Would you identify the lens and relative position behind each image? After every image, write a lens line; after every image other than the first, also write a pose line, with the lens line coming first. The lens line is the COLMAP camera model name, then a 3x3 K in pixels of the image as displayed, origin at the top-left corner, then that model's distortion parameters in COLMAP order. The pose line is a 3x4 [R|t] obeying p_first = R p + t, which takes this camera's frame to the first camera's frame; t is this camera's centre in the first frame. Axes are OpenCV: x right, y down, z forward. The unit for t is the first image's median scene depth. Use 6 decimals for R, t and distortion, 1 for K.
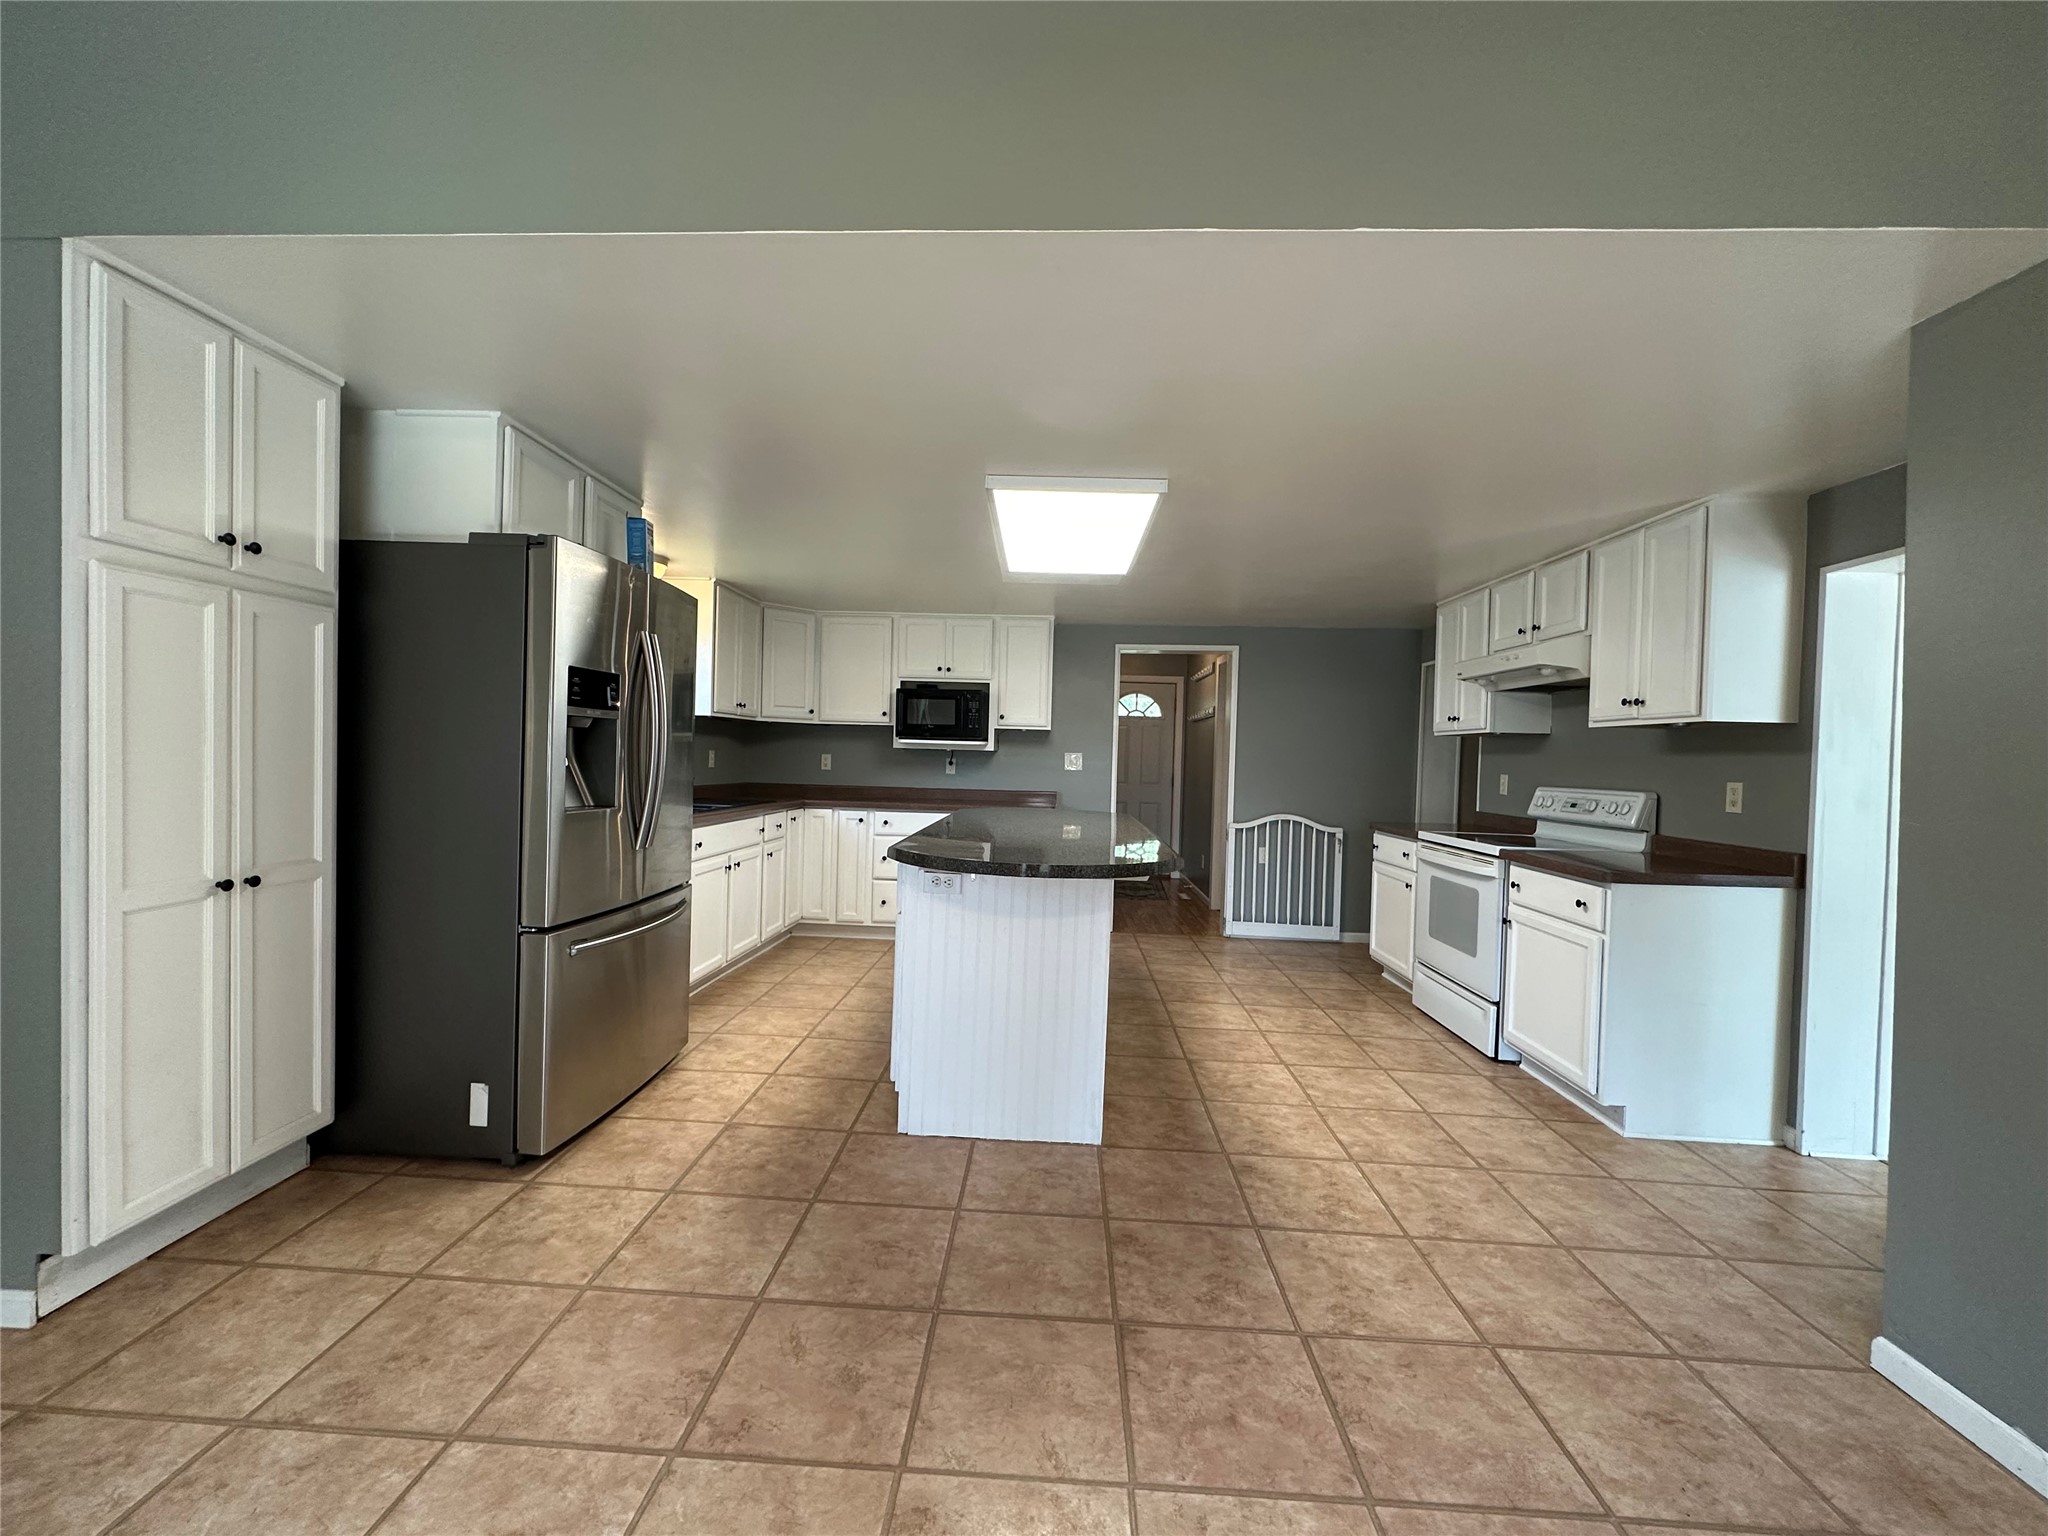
lens RADIAL K [[816.4, 0, 1027.0], [0, 816.4, 771.2], [0, 0, 1]] dist [-0.001590, 0.000573]
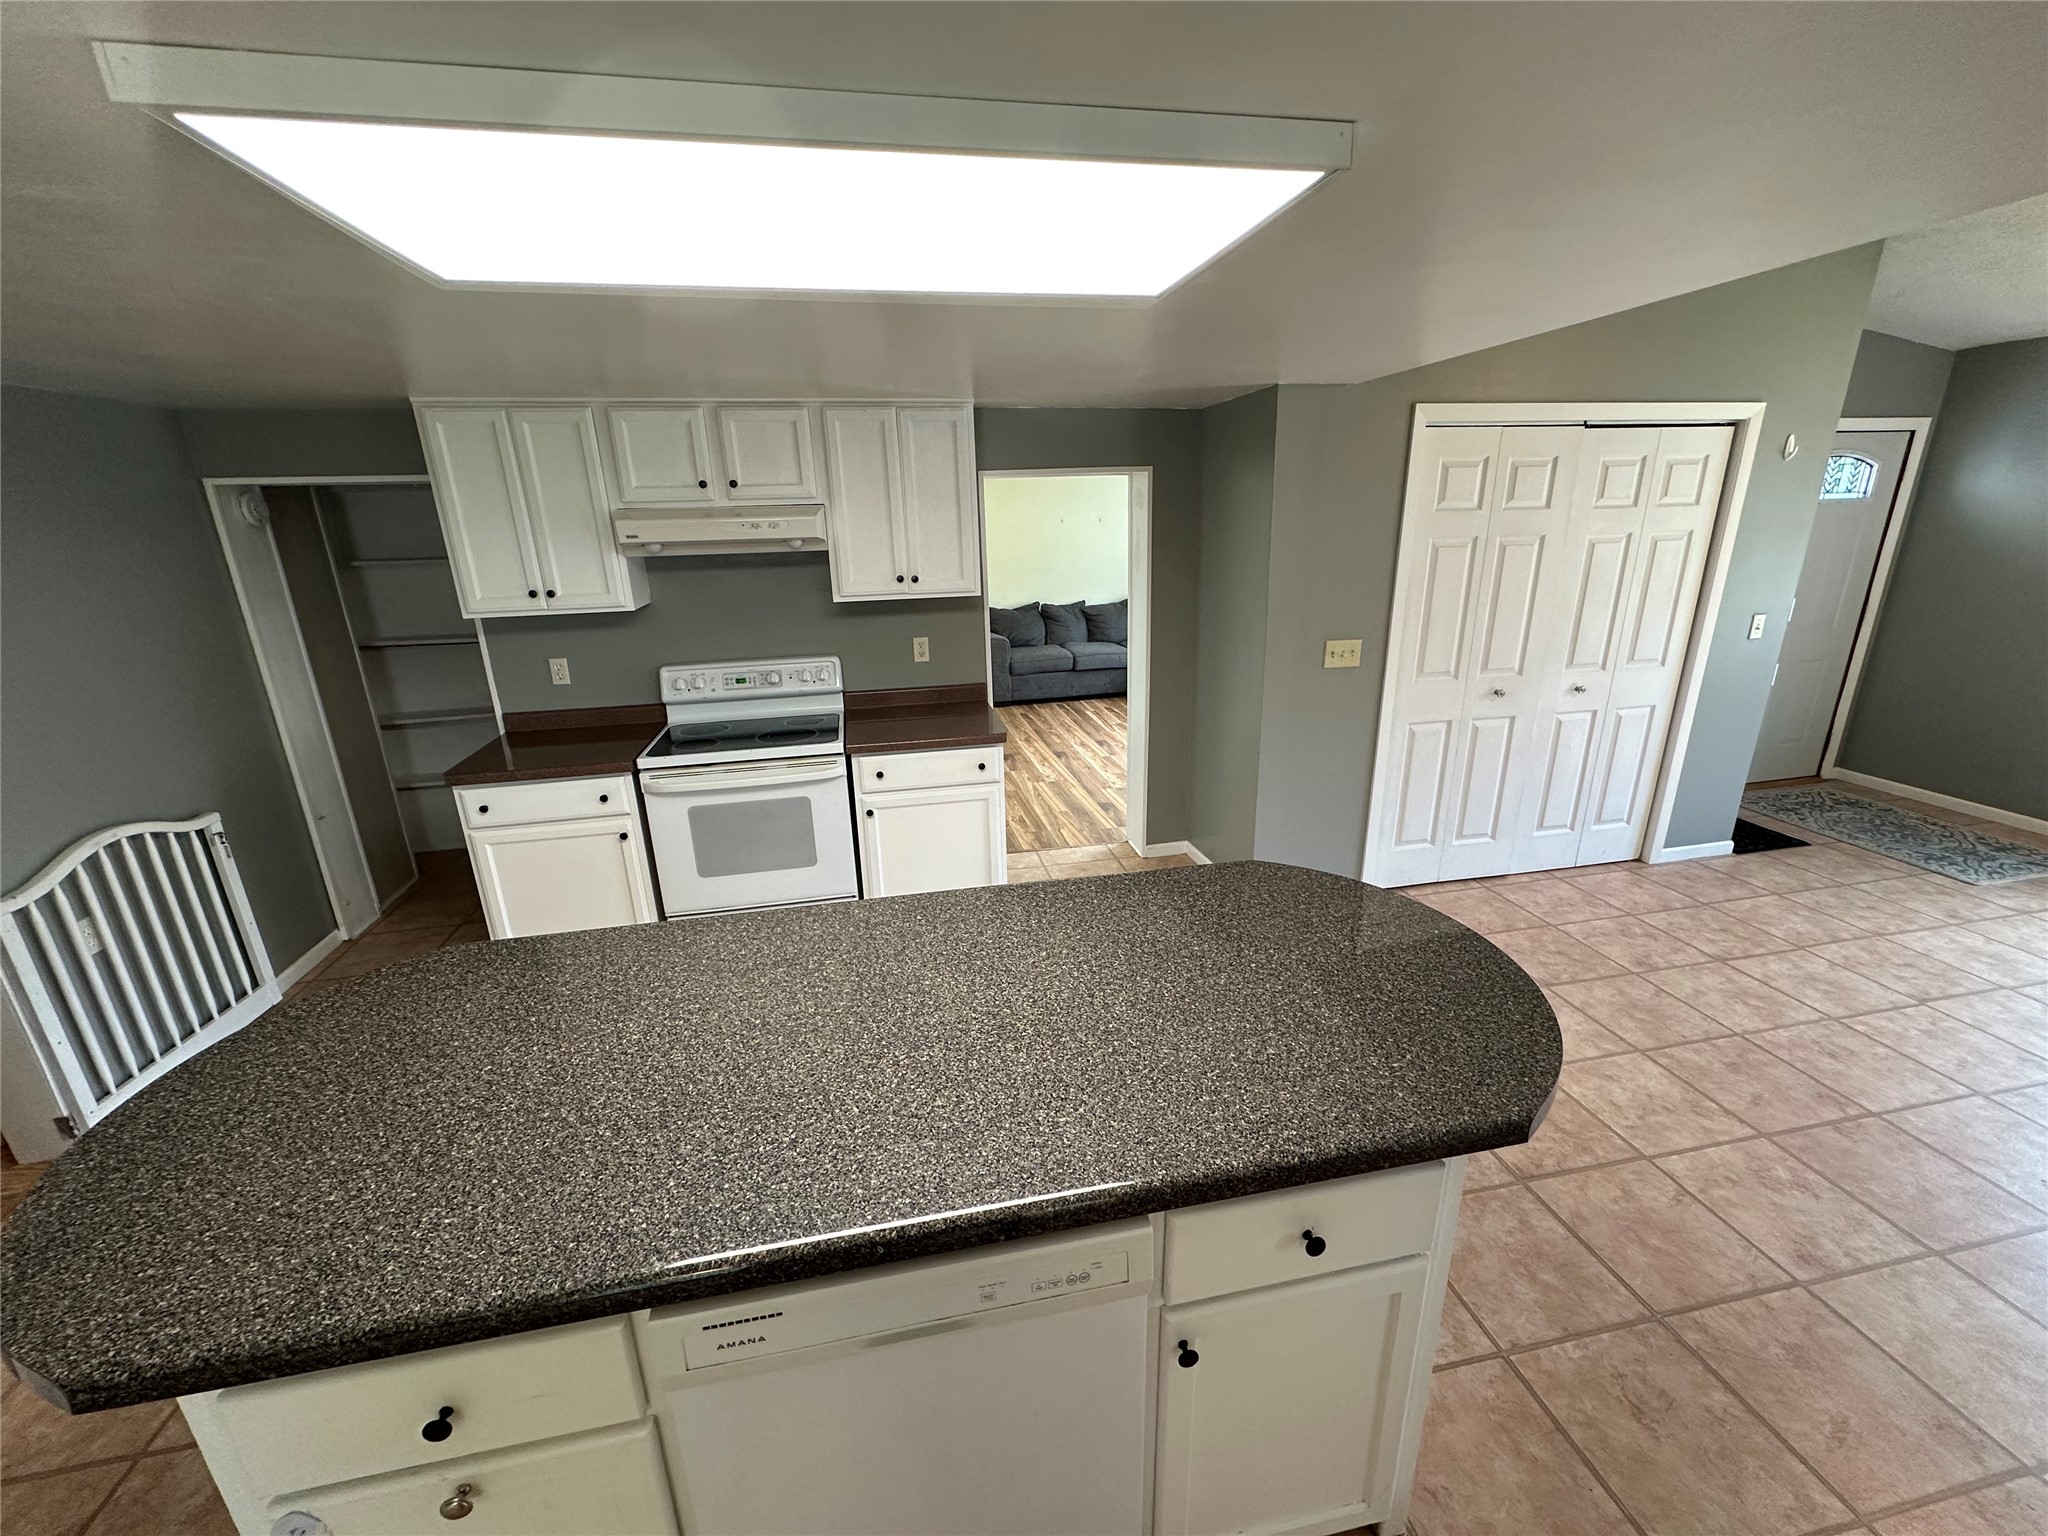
lens RADIAL K [[816.4, 0, 1025.1], [0, 816.4, 768.7], [0, 0, 1]] dist [-0.001590, 0.000573]
pose [[-0.237473, -0.315398, 0.918766, -0.346233], [0.036484, 0.942259, 0.332892, -0.187844], [-0.970709, 0.112573, -0.212254, 1.026066]]
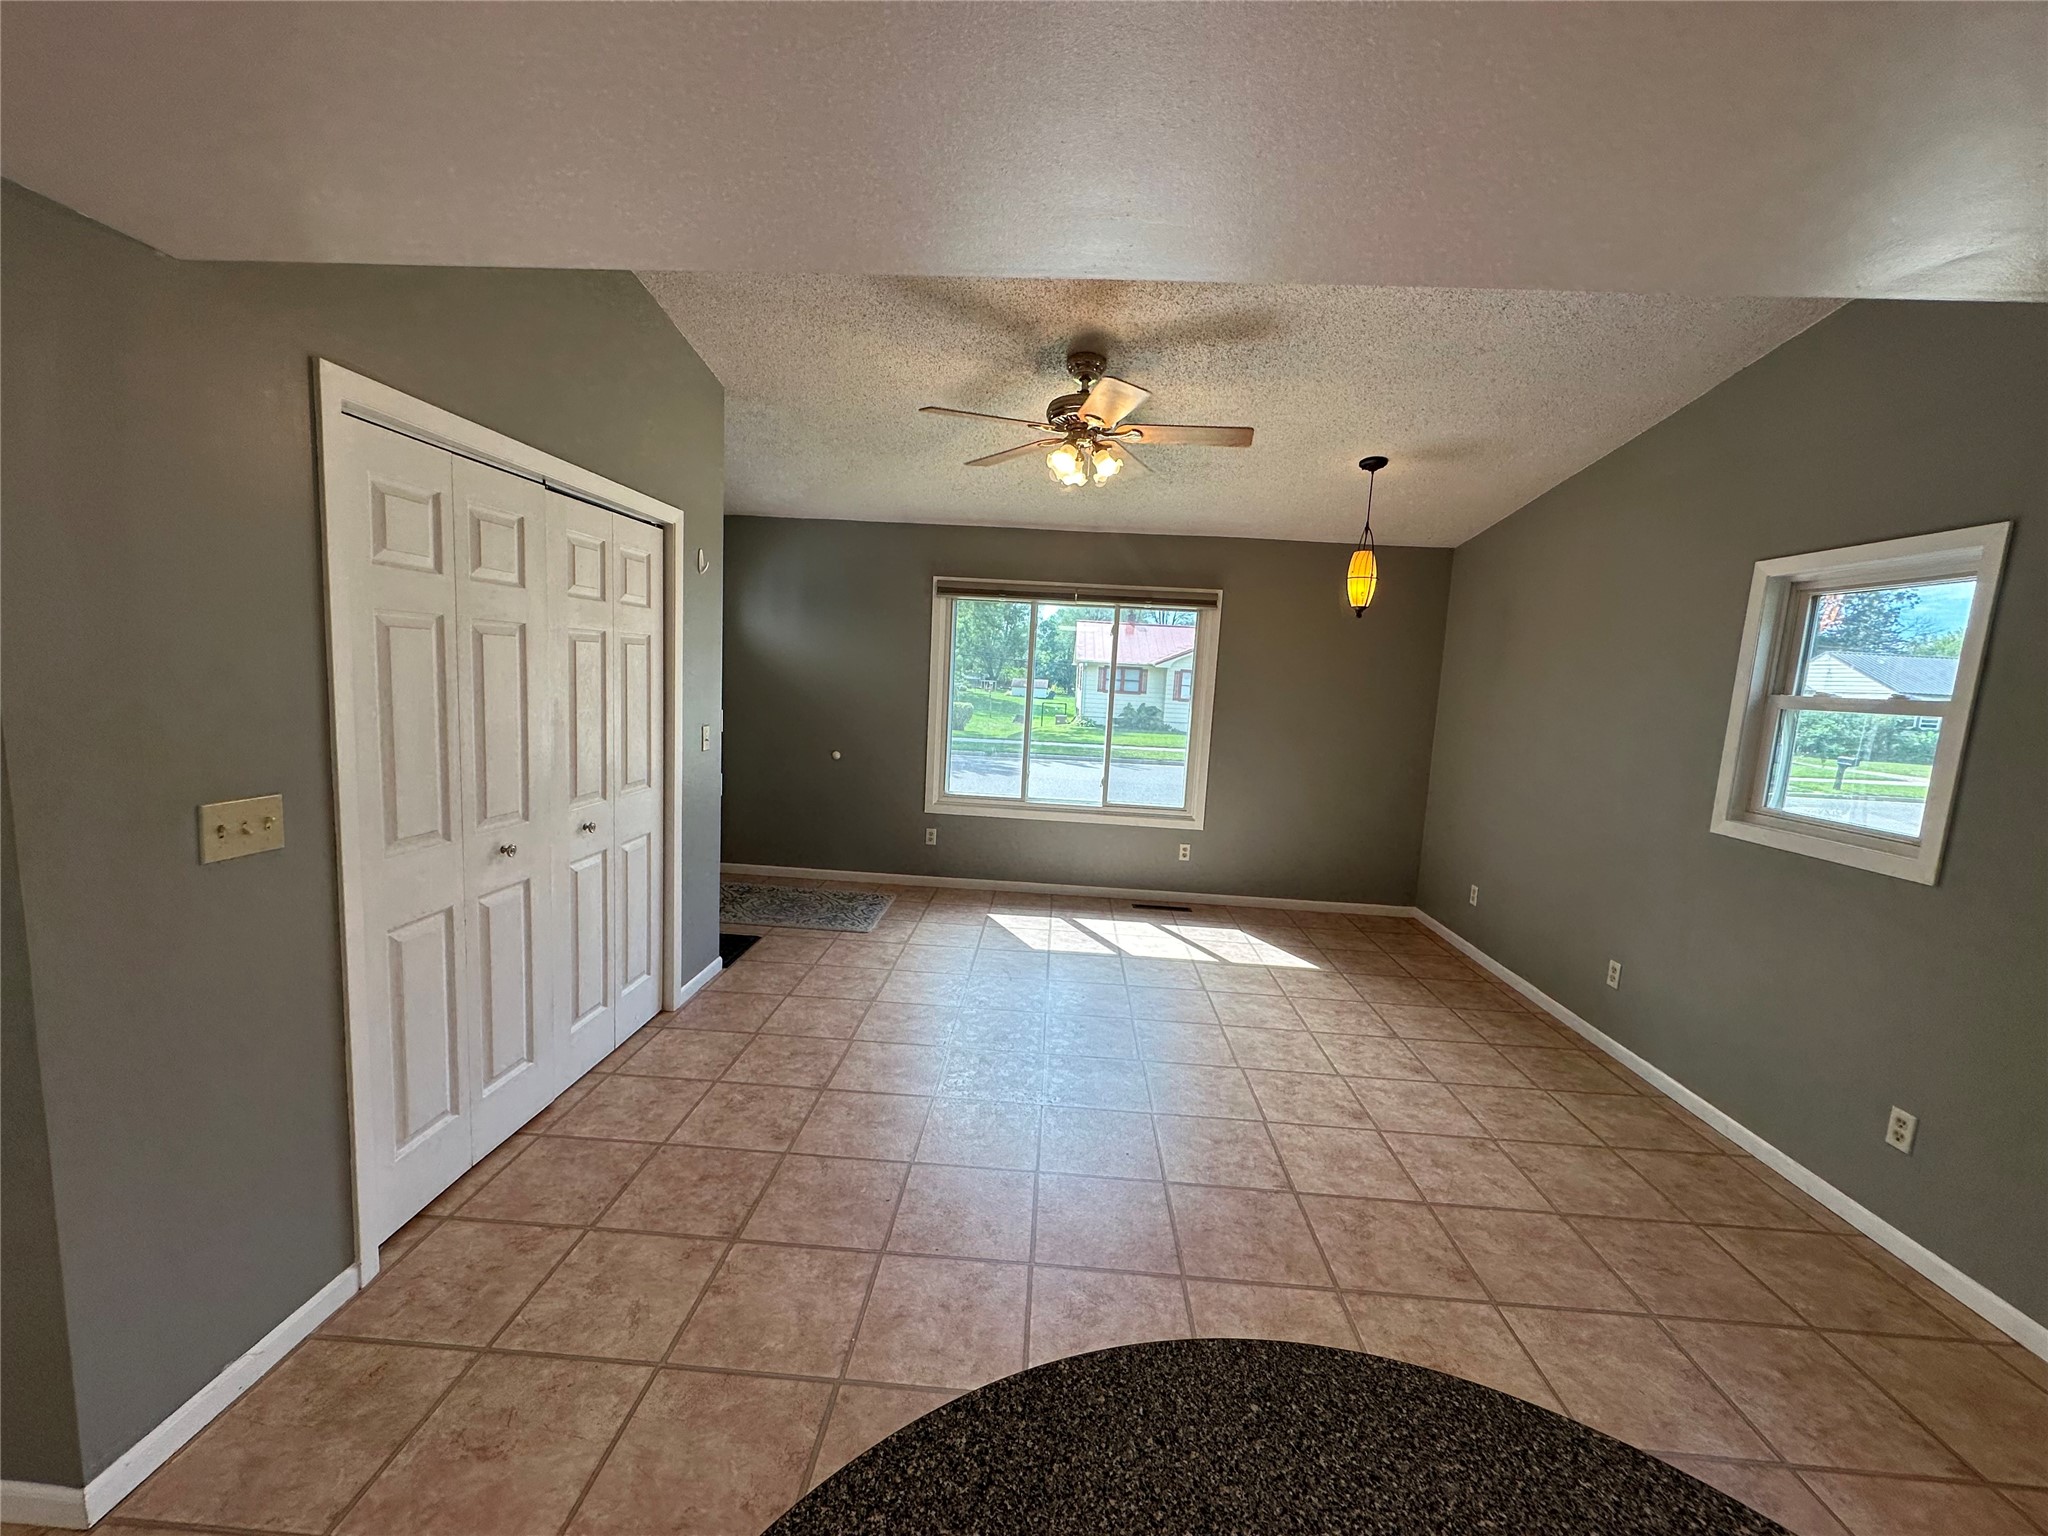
lens RADIAL K [[816.4, 0, 1026.4], [0, 816.4, 769.8], [0, 0, 1]] dist [-0.001590, 0.000573]
pose [[-0.996602, -0.082262, -0.004280, 0.085641], [-0.082042, 0.986593, 0.141081, -0.108861], [-0.007383, 0.140953, -0.989989, 0.877519]]
